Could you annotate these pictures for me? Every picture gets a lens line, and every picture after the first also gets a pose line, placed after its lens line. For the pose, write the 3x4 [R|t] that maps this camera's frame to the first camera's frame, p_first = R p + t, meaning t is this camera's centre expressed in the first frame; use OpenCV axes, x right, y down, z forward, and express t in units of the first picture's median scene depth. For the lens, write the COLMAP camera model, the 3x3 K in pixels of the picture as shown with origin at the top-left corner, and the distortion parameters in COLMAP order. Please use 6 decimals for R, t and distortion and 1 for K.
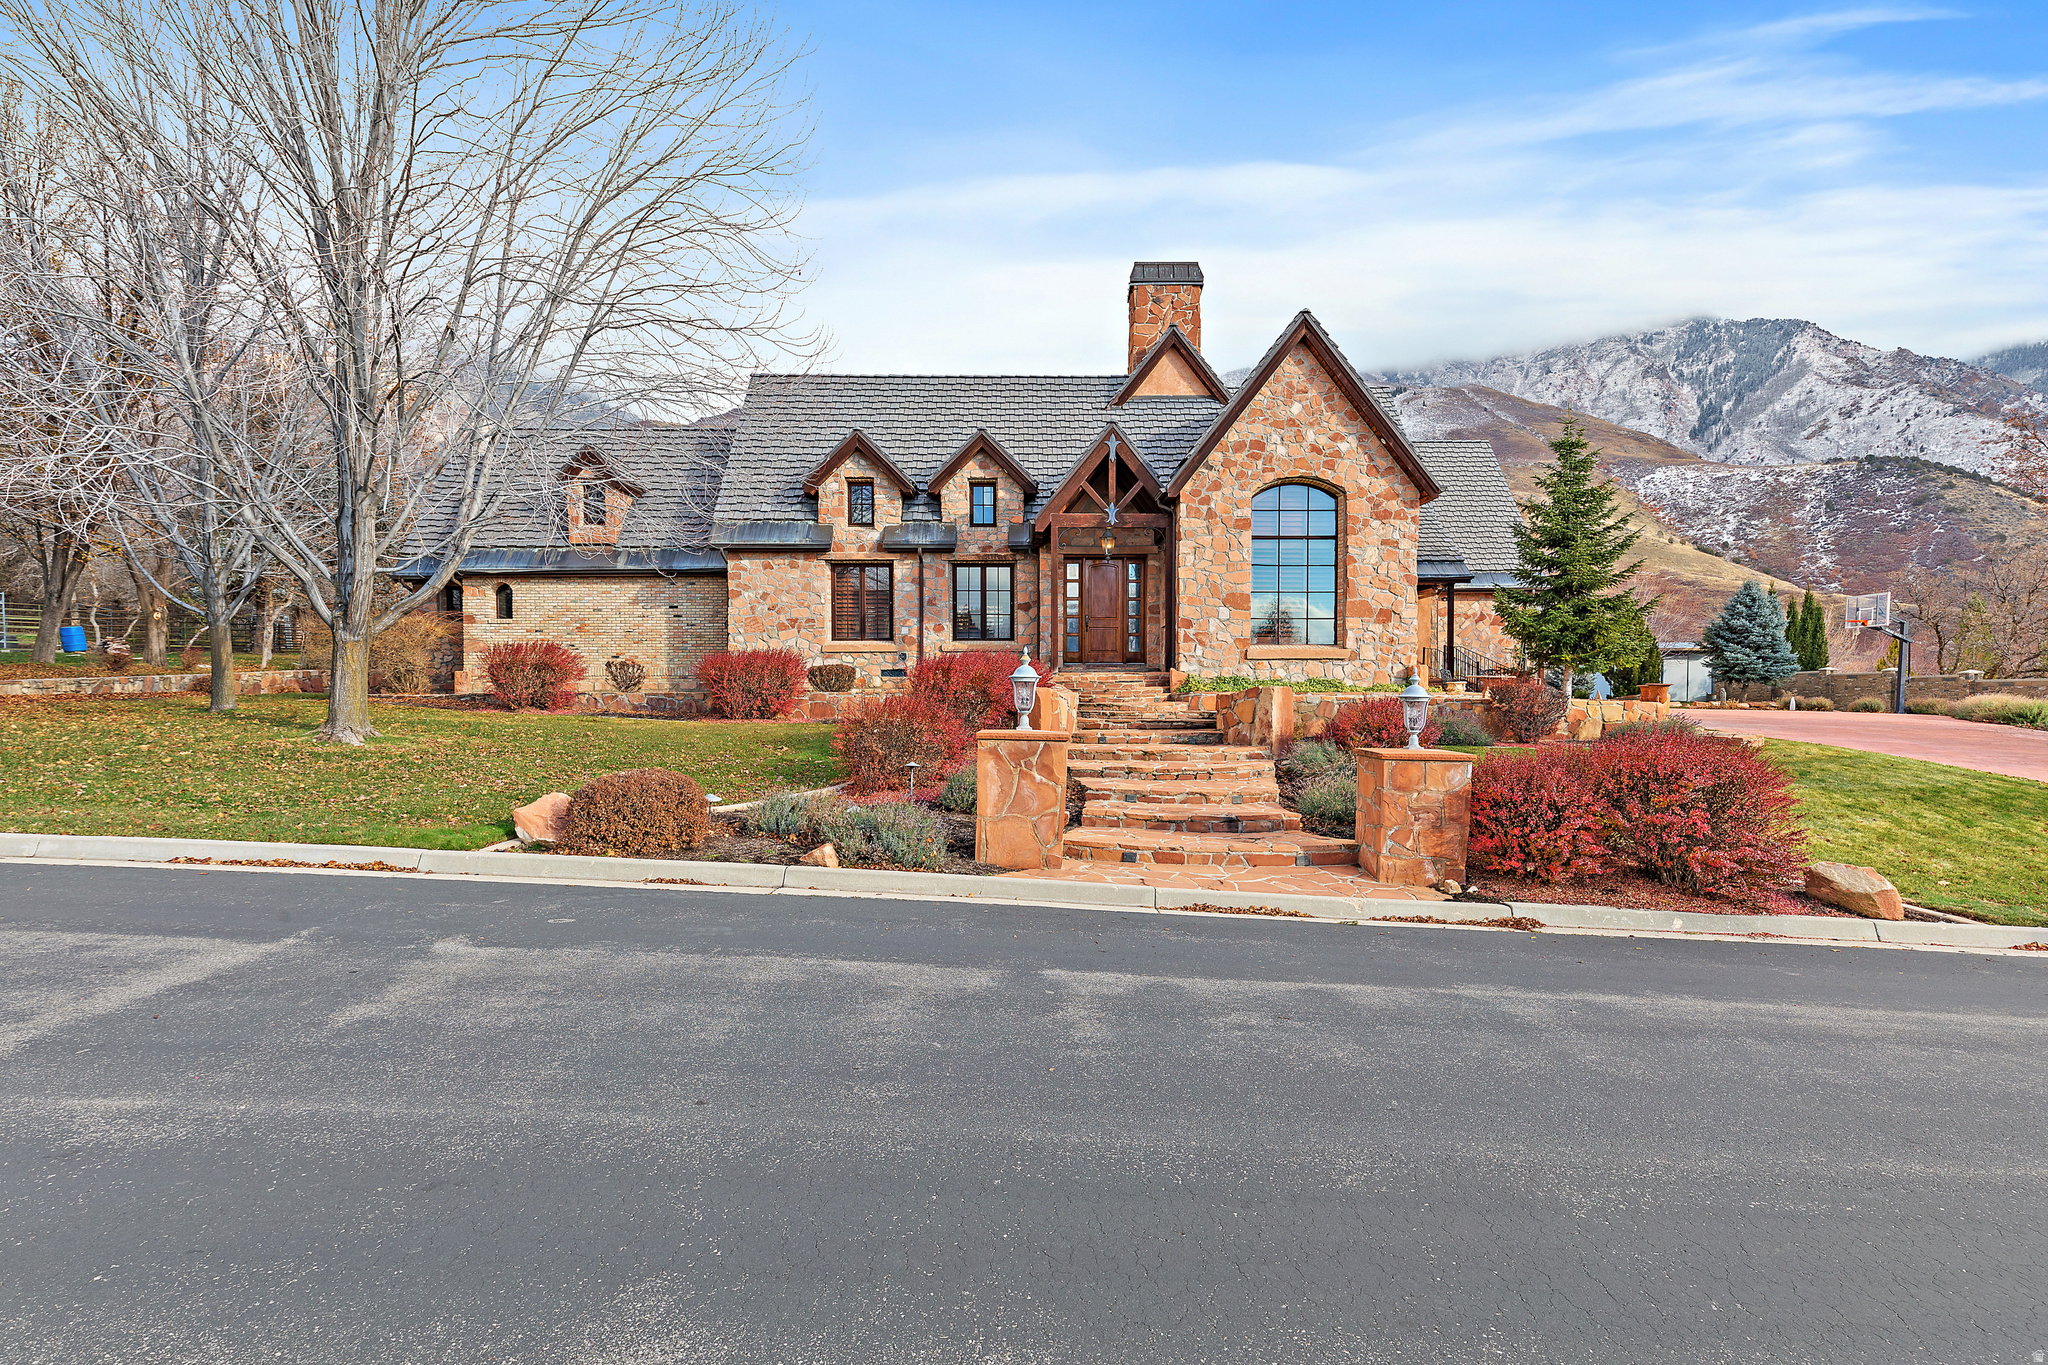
lens RADIAL K [[1018.1, 0, 1046.7], [0, 1018.1, 717.5], [0, 0, 1]] dist [0.005458, -0.000295]
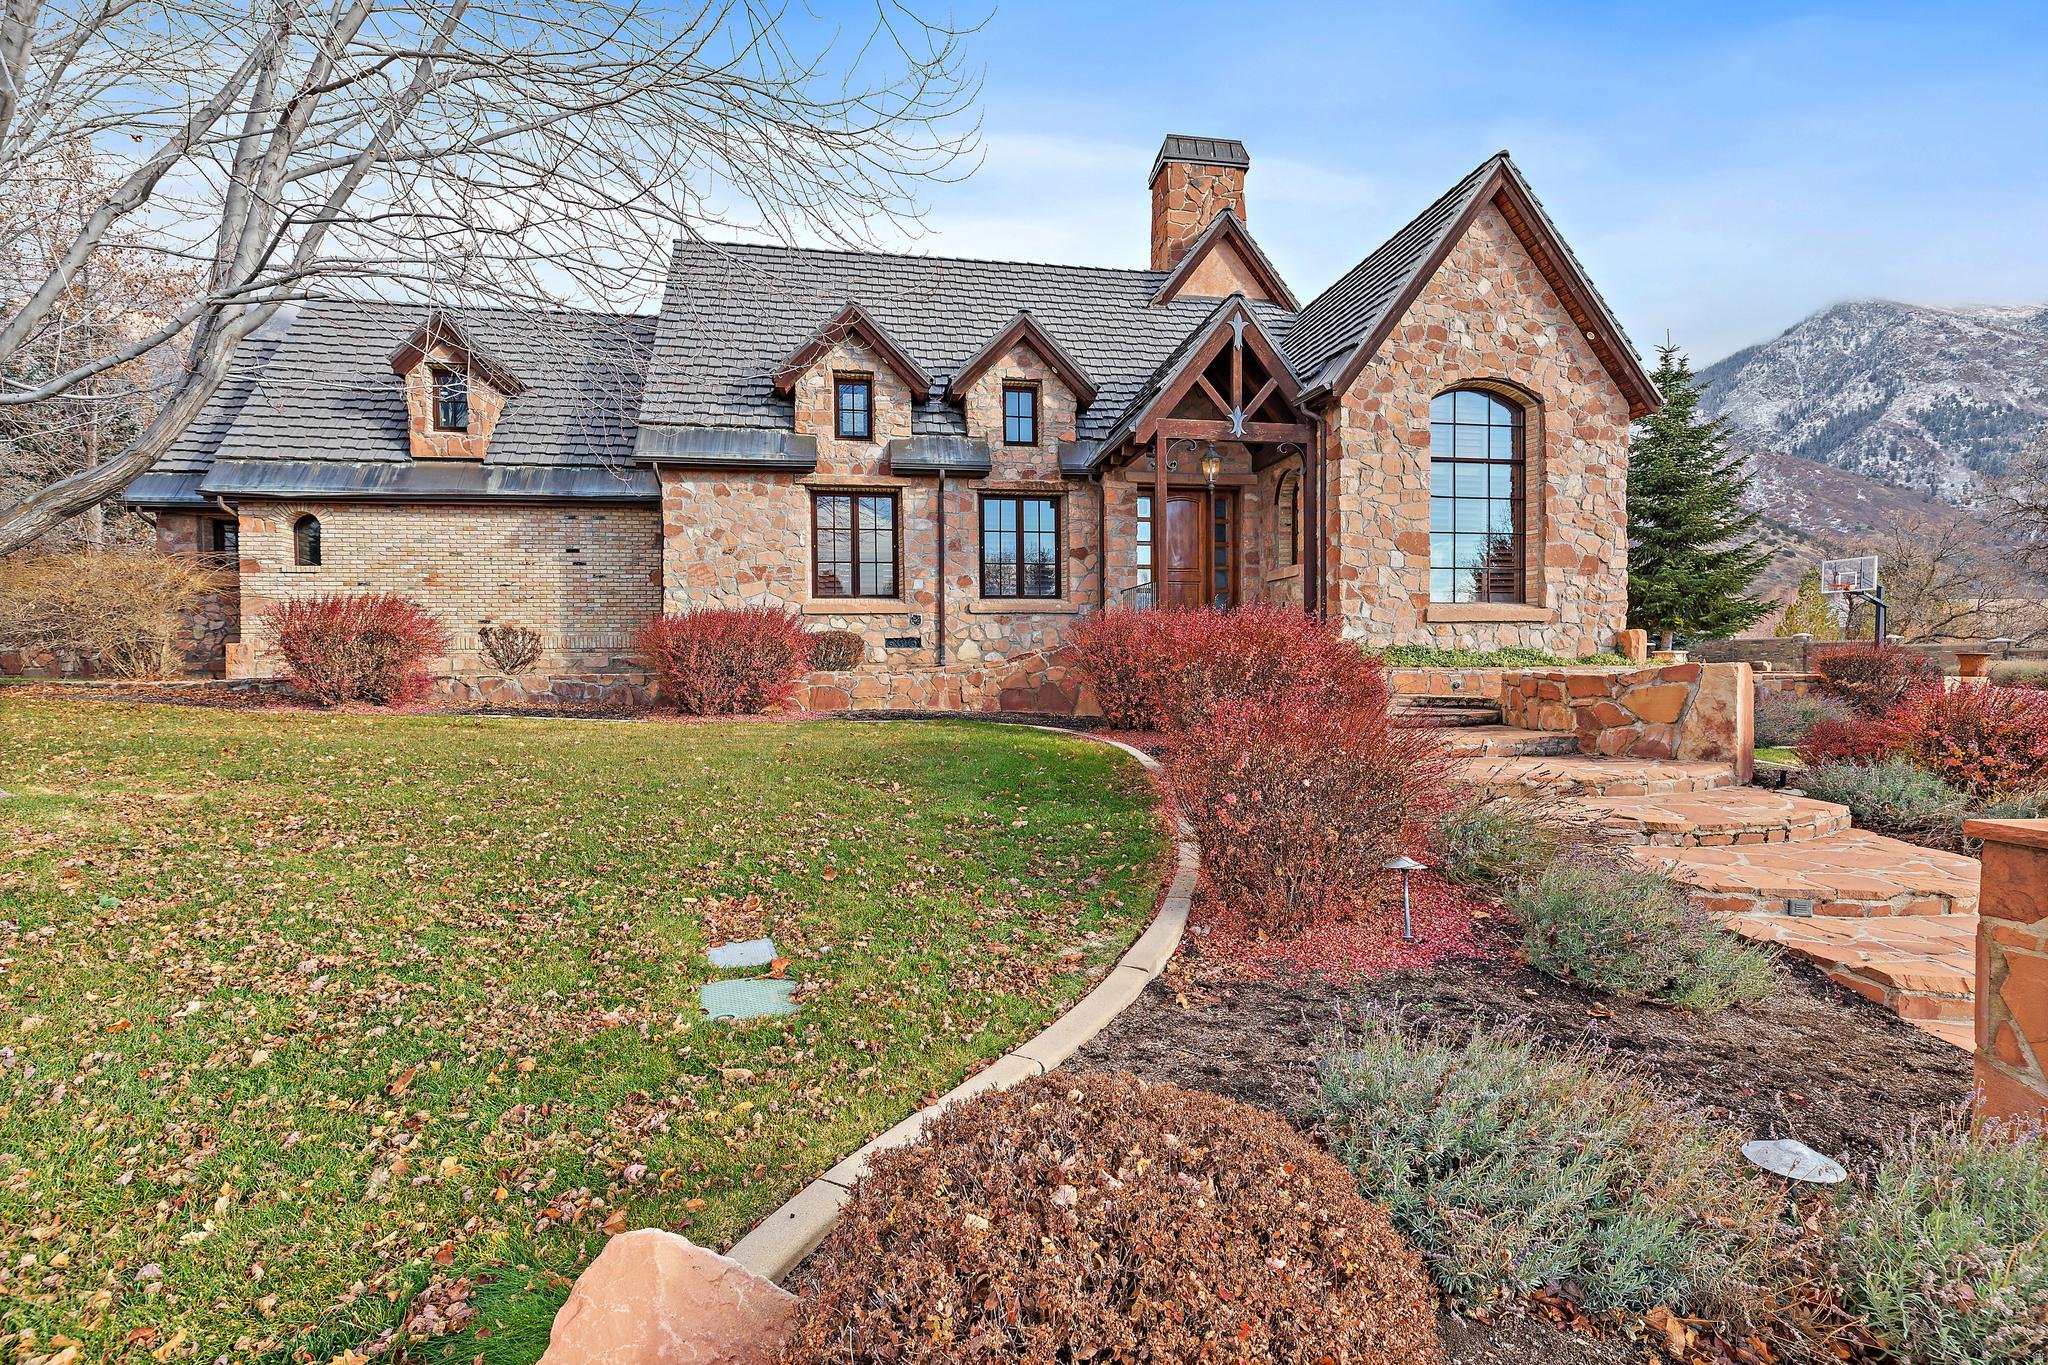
lens RADIAL K [[965.7, 0, 1042.3], [0, 965.7, 678.3], [0, 0, 1]] dist [-0.007589, 0.002600]
pose [[0.986120, -0.010818, 0.165680, -0.167200], [0.011650, 0.999924, -0.004051, -0.014641], [-0.165623, 0.005925, 0.986171, 0.307568]]
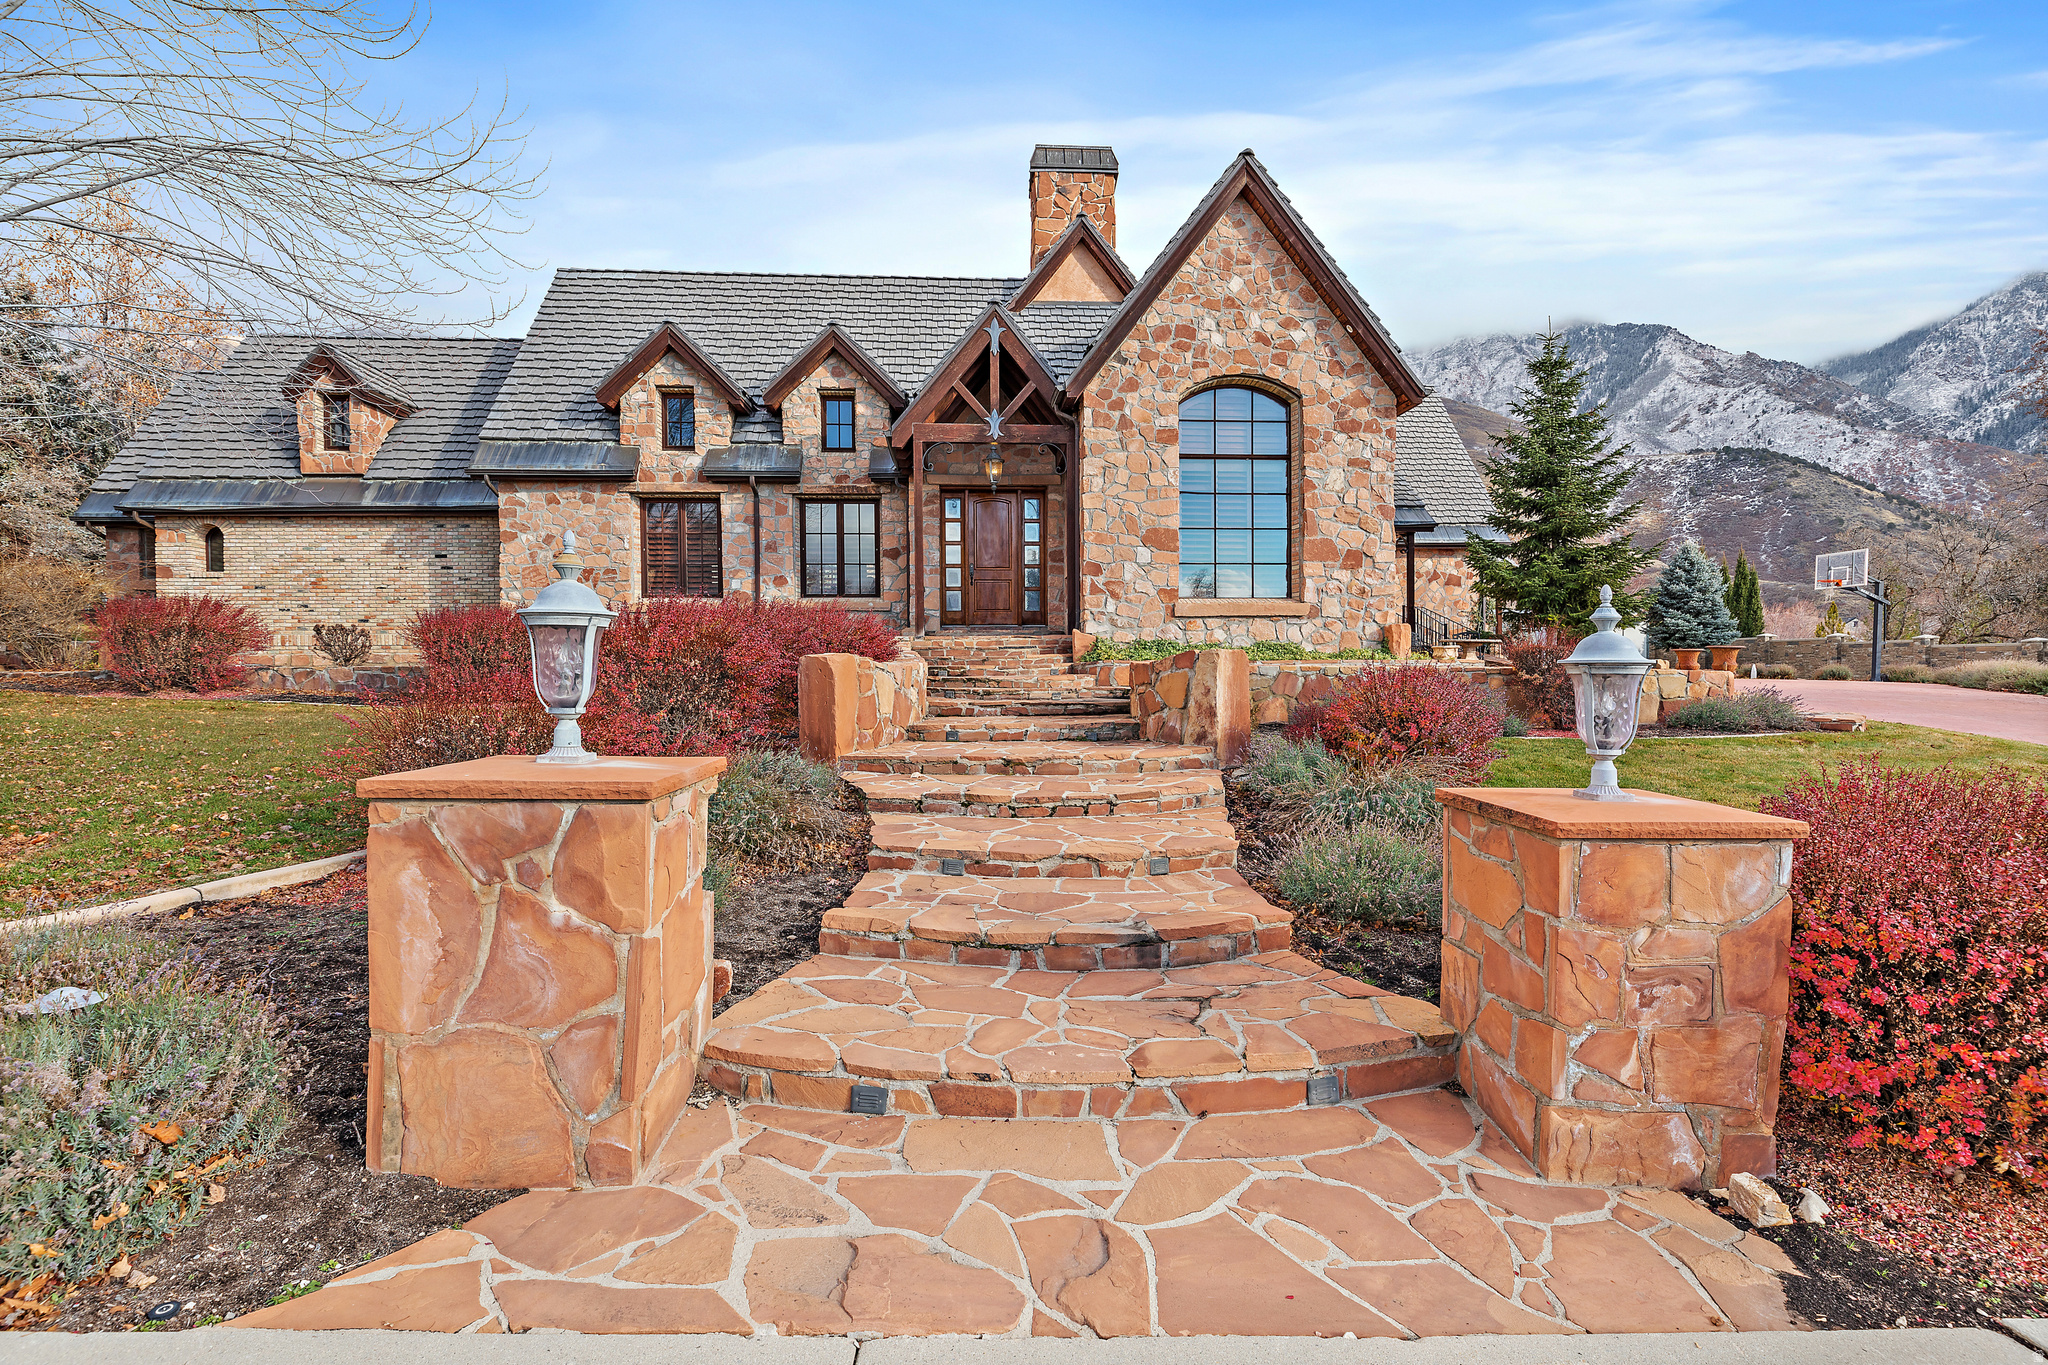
lens RADIAL K [[965.7, 0, 1043.3], [0, 965.7, 680.2], [0, 0, 1]] dist [-0.007589, 0.002600]
pose [[0.998206, -0.007063, 0.059460, 0.049762], [0.007554, 0.999939, -0.008035, -0.004899], [-0.059399, 0.008470, 0.998198, 0.256255]]
